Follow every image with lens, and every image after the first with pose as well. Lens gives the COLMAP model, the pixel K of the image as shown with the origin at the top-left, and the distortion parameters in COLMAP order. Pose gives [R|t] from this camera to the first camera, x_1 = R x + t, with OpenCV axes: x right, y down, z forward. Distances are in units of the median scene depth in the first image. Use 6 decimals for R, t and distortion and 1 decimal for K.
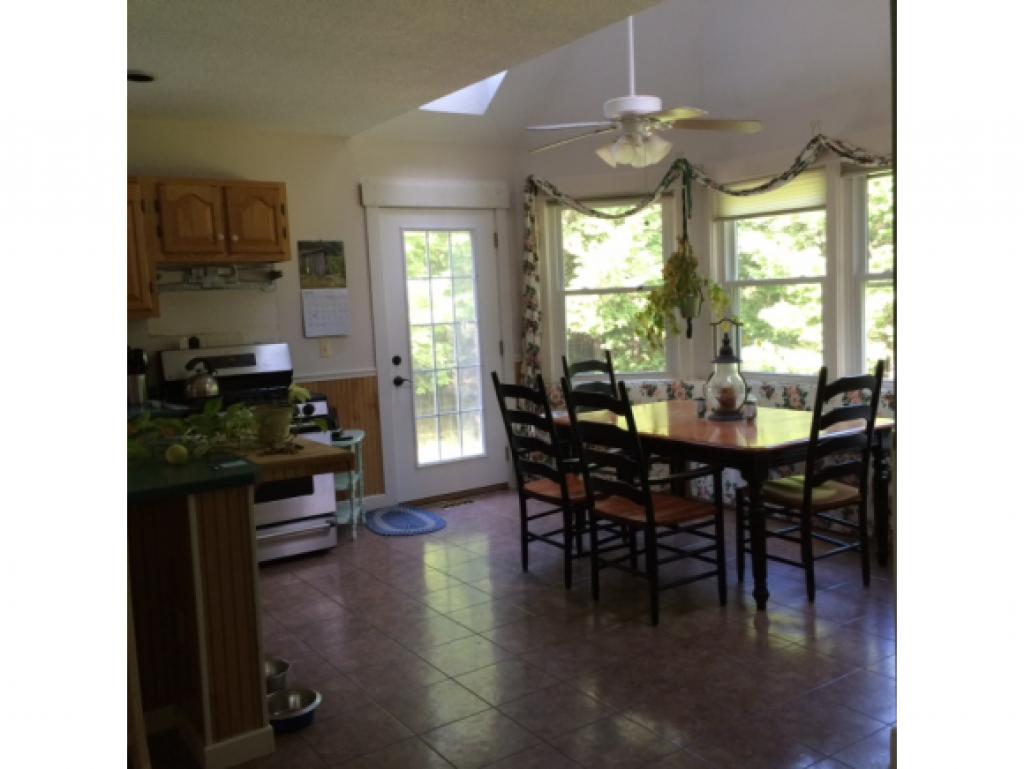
lens RADIAL K [[883.7, 0, 508.5], [0, 883.7, 385.8], [0, 0, 1]] dist [0.066712, -0.006821]
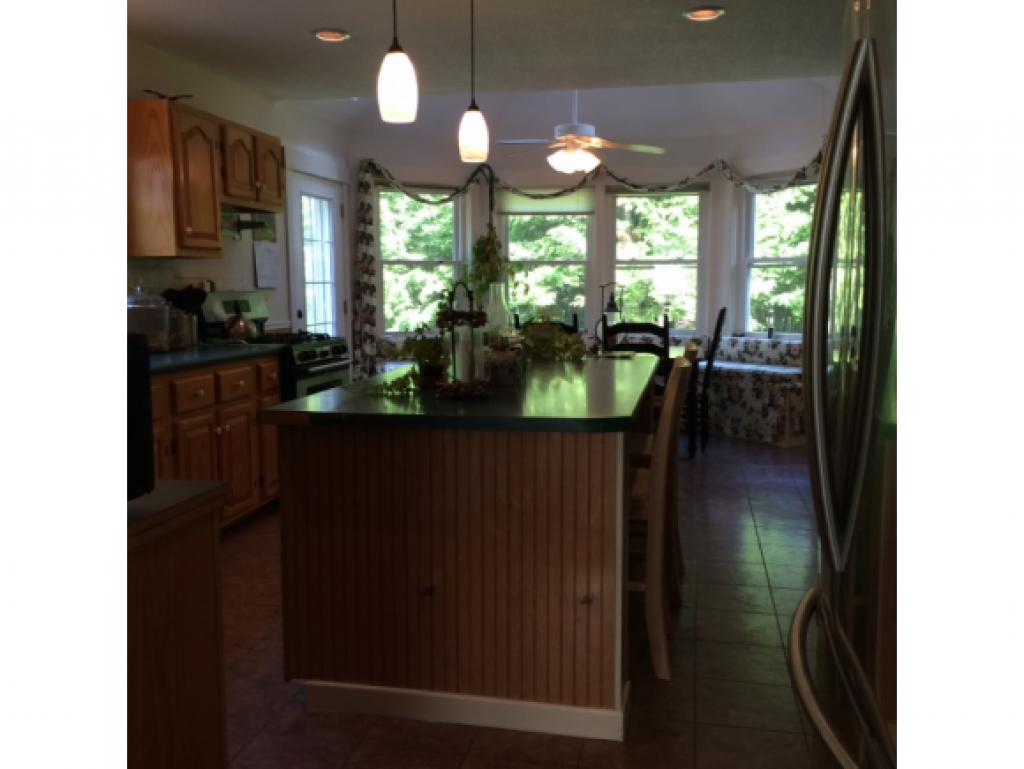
lens RADIAL K [[883.7, 0, 512.8], [0, 883.7, 386.6], [0, 0, 1]] dist [0.066712, -0.006821]
pose [[0.712517, -0.038980, 0.700571, -0.791422], [0.038286, 0.999128, 0.016653, 0.057922], [-0.700610, 0.014957, 0.713388, 0.051362]]
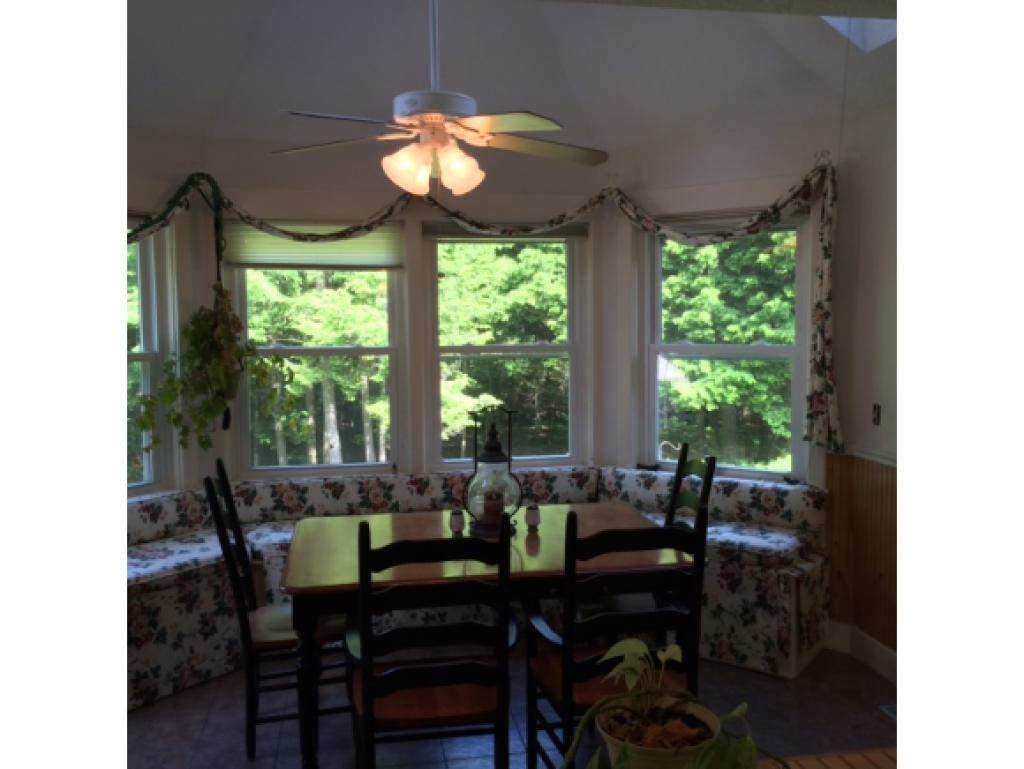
lens RADIAL K [[883.7, 0, 512.5], [0, 883.7, 384.6], [0, 0, 1]] dist [0.066712, -0.006821]
pose [[0.399743, -0.028838, 0.916174, -0.396988], [0.081935, 0.996628, -0.004379, -0.076562], [-0.912958, 0.076817, 0.400758, 0.575954]]
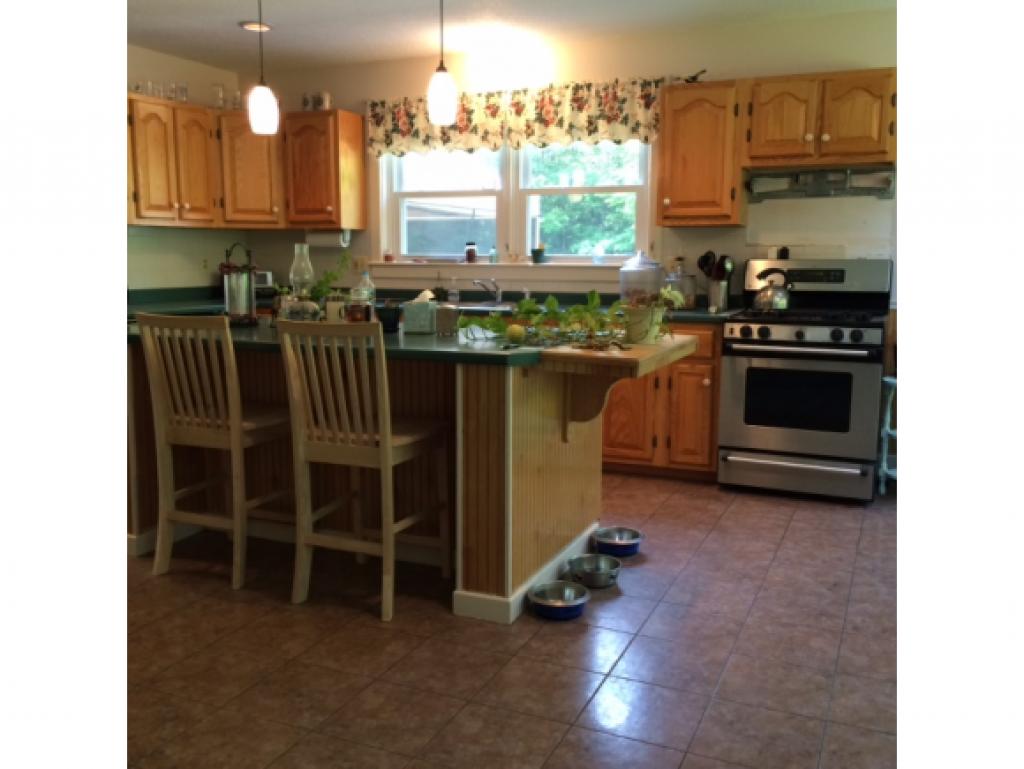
lens RADIAL K [[883.7, 0, 514.8], [0, 883.7, 383.5], [0, 0, 1]] dist [0.066712, -0.006821]
pose [[0.542422, 0.173469, -0.822002, 0.292944], [-0.117638, 0.984493, 0.130132, -0.001809], [0.831829, 0.026112, 0.554417, 0.229280]]
